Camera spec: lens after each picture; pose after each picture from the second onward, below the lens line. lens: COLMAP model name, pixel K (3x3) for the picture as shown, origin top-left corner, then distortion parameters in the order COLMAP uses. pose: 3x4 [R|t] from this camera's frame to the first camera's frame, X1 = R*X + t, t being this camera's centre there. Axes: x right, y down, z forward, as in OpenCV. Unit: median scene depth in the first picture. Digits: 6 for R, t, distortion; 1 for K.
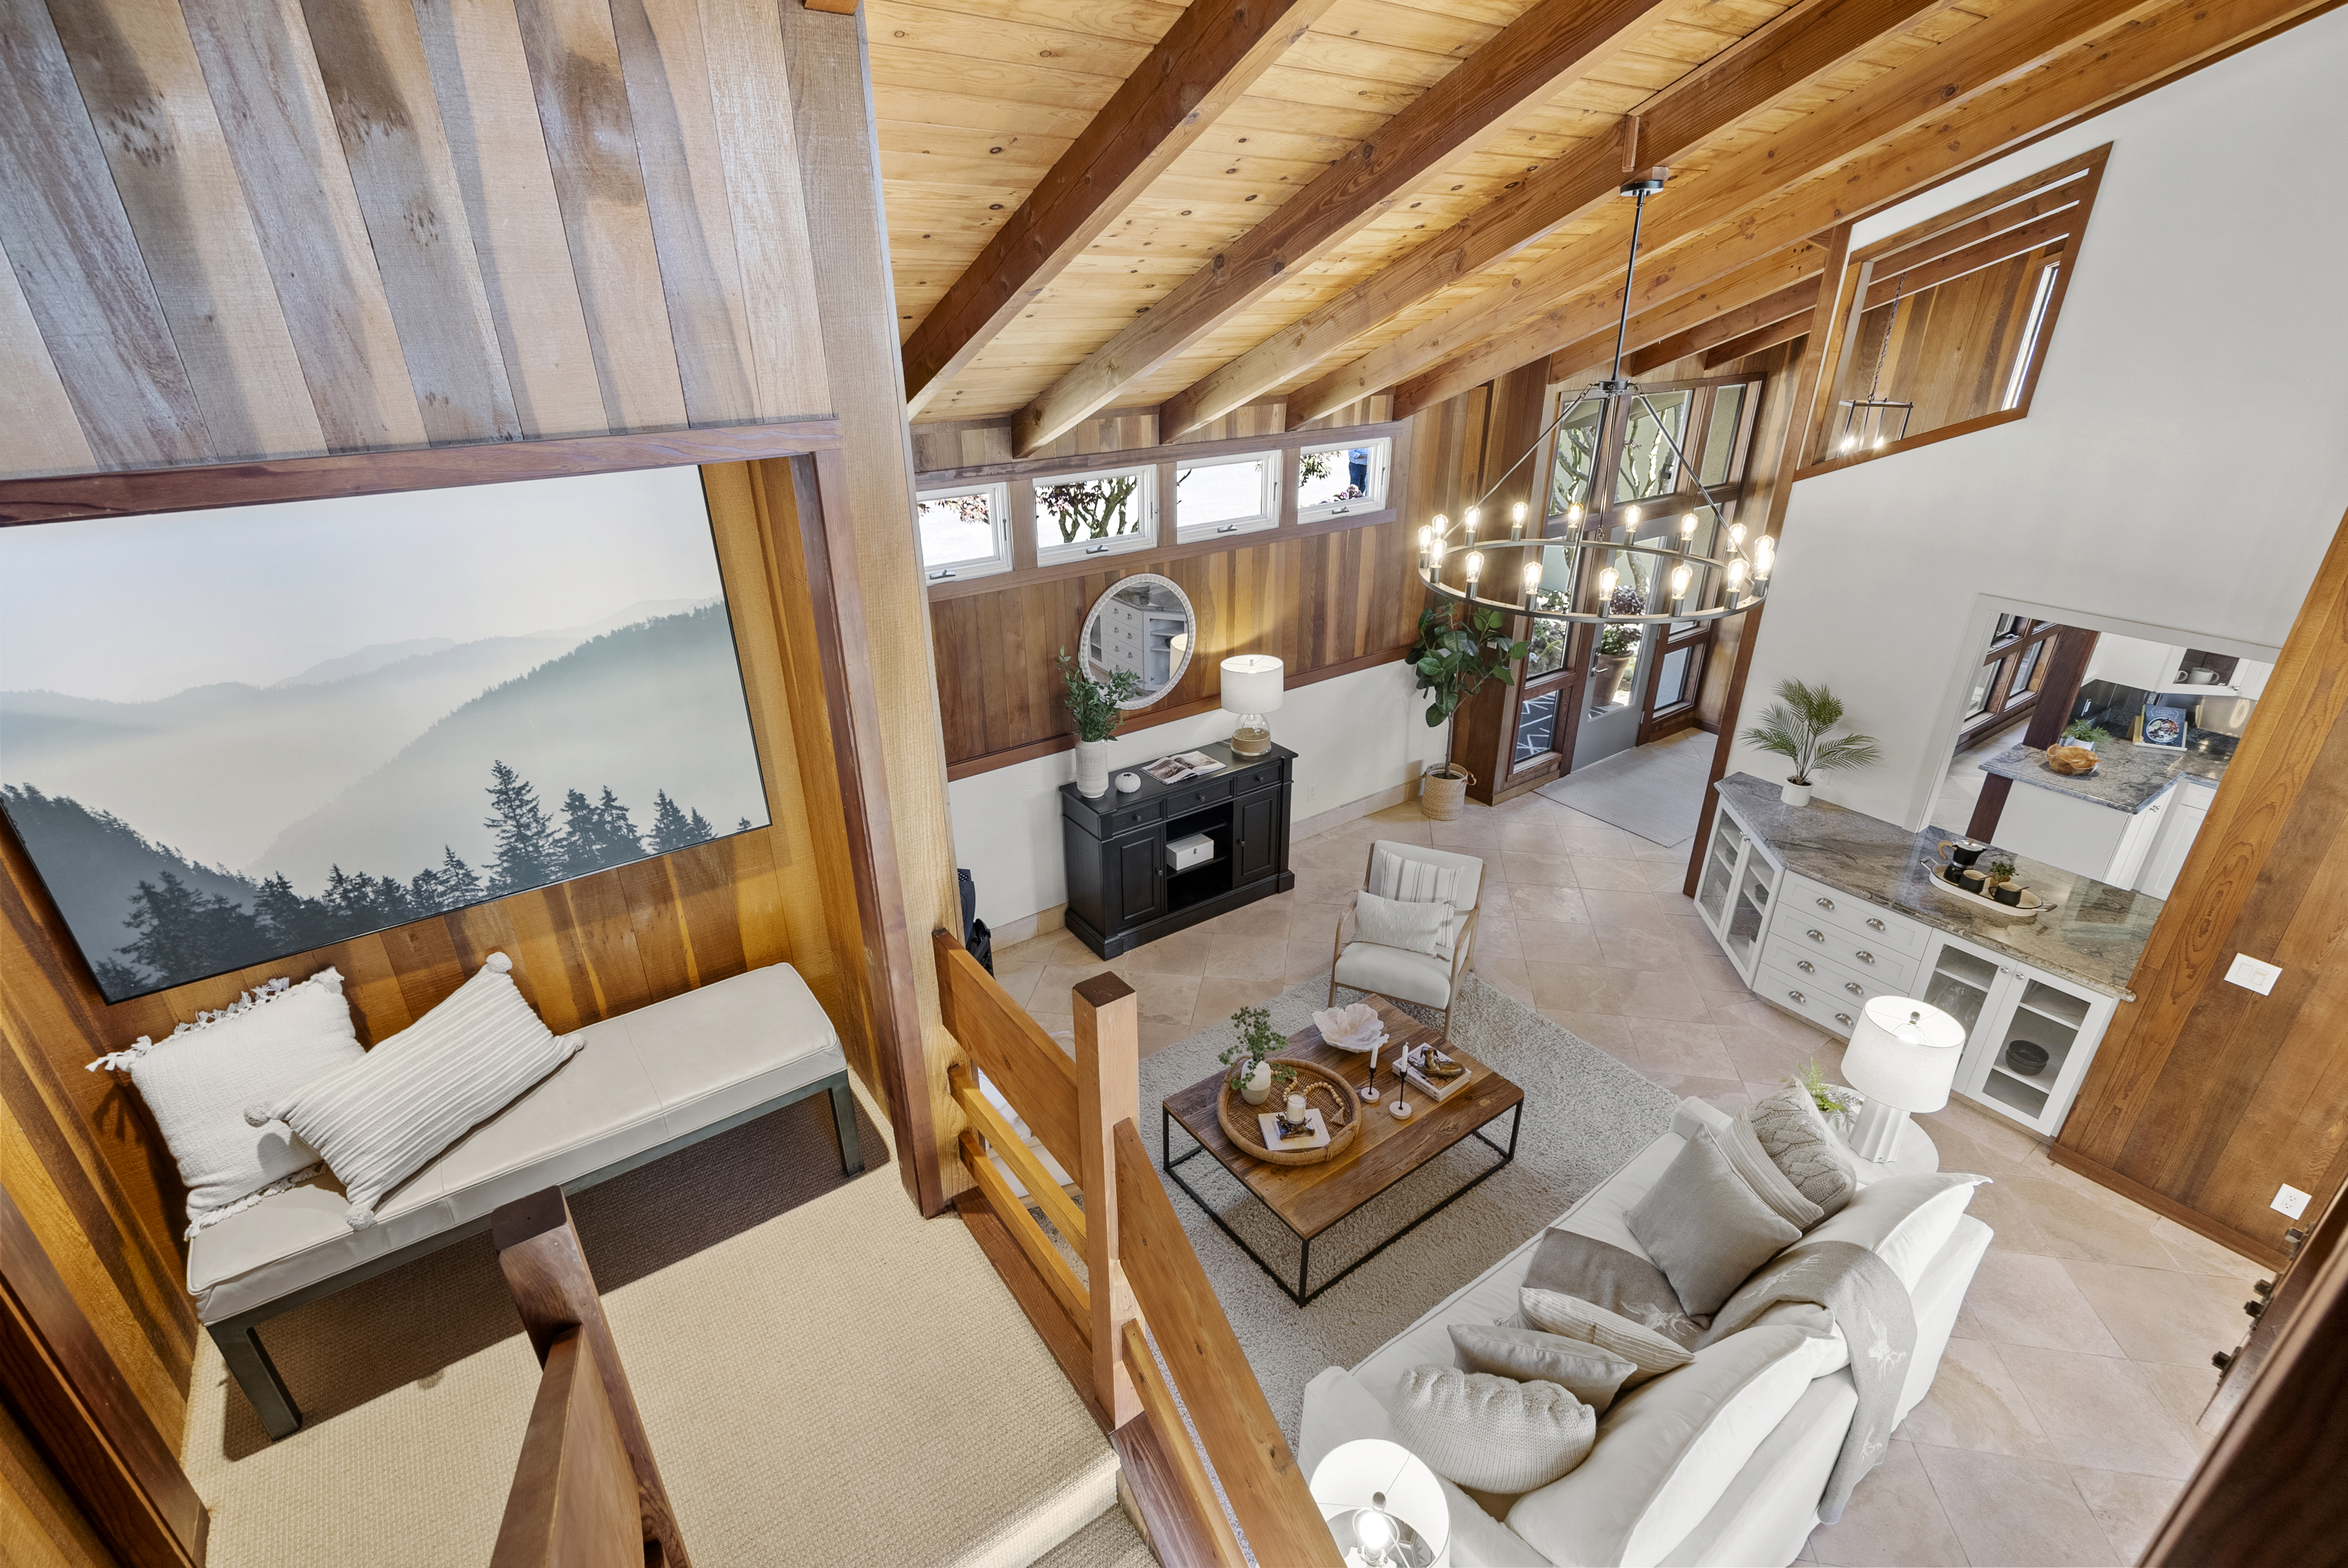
lens RADIAL K [[1065.2, 0, 1170.5], [0, 1065.2, 772.0], [0, 0, 1]] dist [-0.011210, -0.000241]
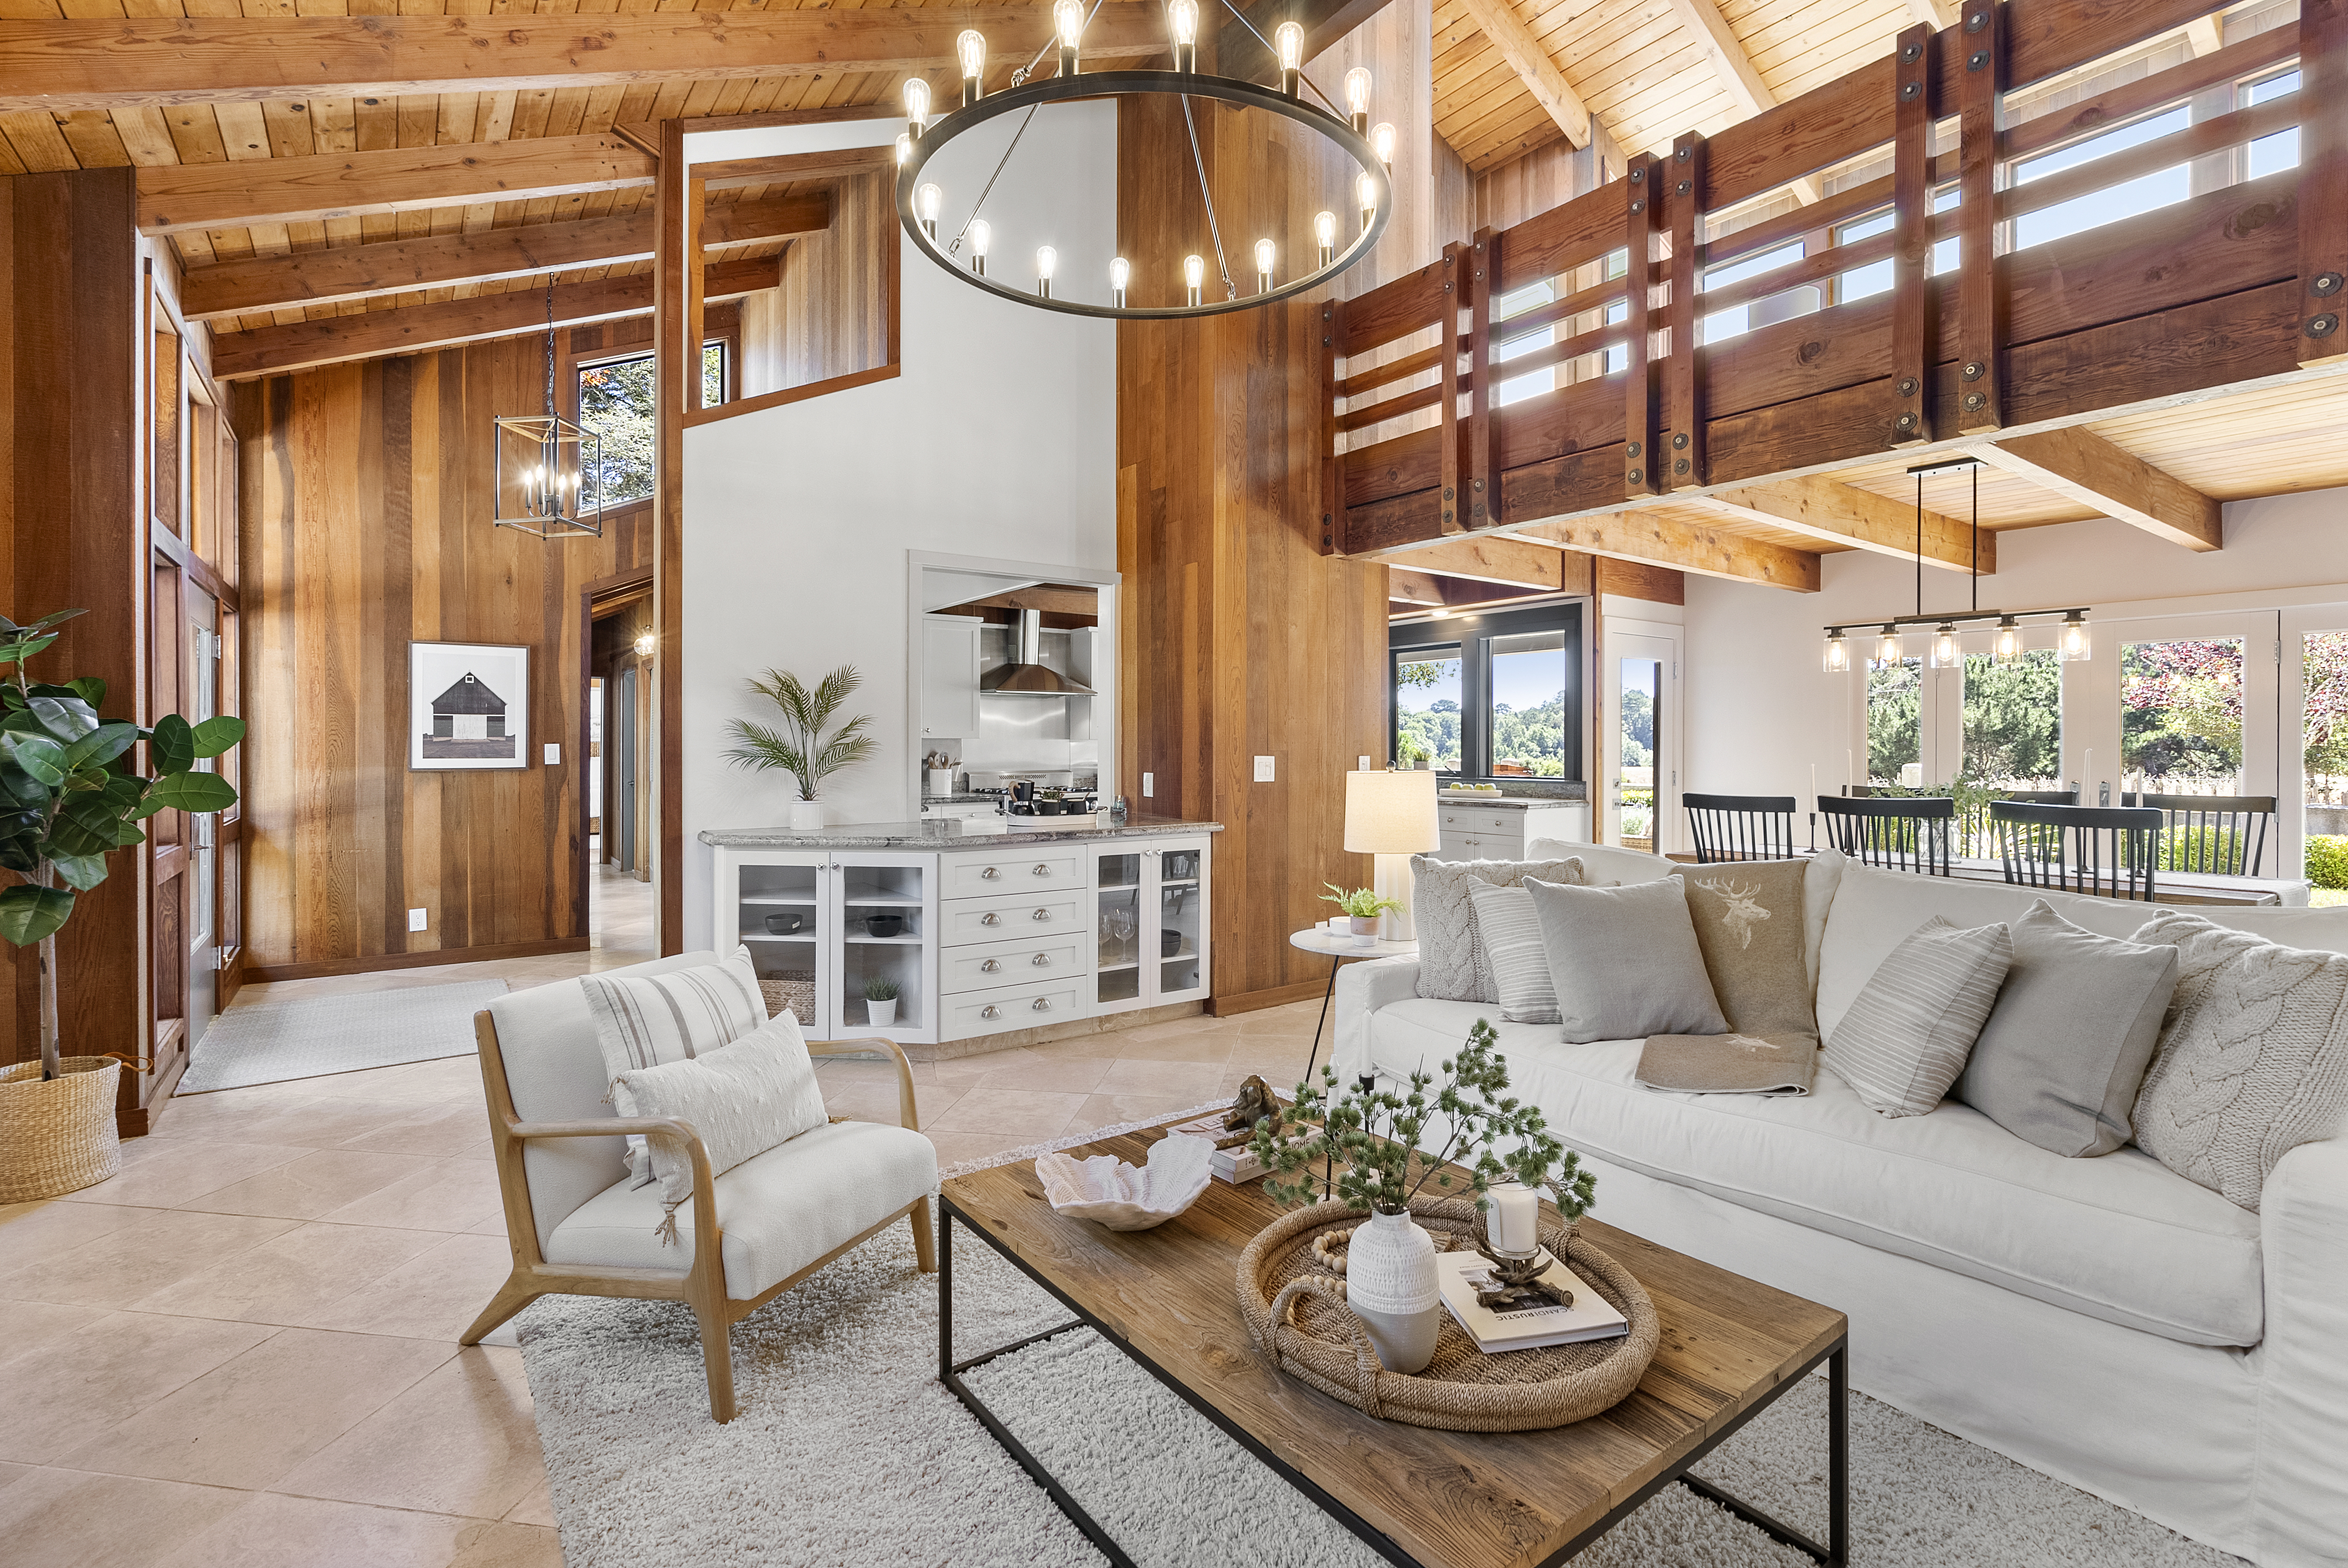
lens RADIAL K [[1076.5, 0, 1178.4], [0, 1076.5, 736.9], [0, 0, 1]] dist [-0.003417, -0.000138]
pose [[0.000490, 0.009071, 0.999959, -0.225143], [0.413776, 0.910339, -0.008461, 0.104312], [-0.910379, 0.413763, -0.003307, 0.901319]]
